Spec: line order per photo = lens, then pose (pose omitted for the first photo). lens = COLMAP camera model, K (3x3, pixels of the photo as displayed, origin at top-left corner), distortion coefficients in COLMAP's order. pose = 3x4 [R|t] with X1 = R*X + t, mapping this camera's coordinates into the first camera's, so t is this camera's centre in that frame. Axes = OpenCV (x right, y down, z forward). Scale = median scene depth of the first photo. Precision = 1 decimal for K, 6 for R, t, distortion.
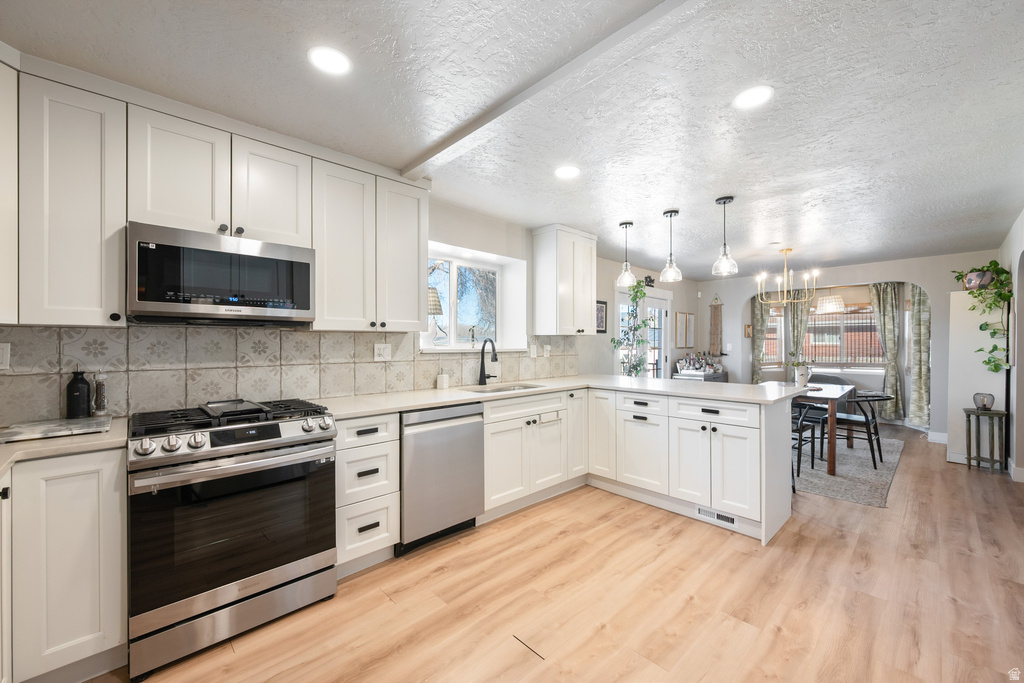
lens RADIAL K [[402.4, 0, 516.1], [0, 402.4, 341.9], [0, 0, 1]] dist [-0.001657, 0.000375]
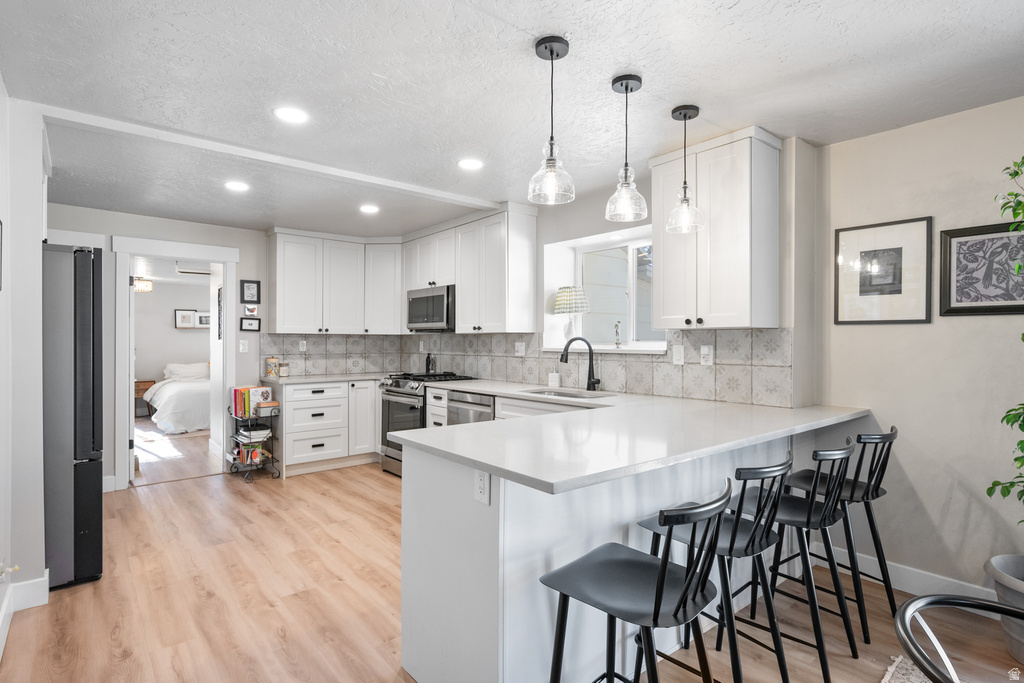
lens RADIAL K [[519.8, 0, 508.3], [0, 519.8, 341.7], [0, 0, 1]] dist [-0.003990, 0.001201]
pose [[-0.071440, 0.001930, -0.997443, 0.877785], [0.001411, 0.999997, 0.001834, 0.000148], [0.997444, -0.001276, -0.071443, 0.760474]]
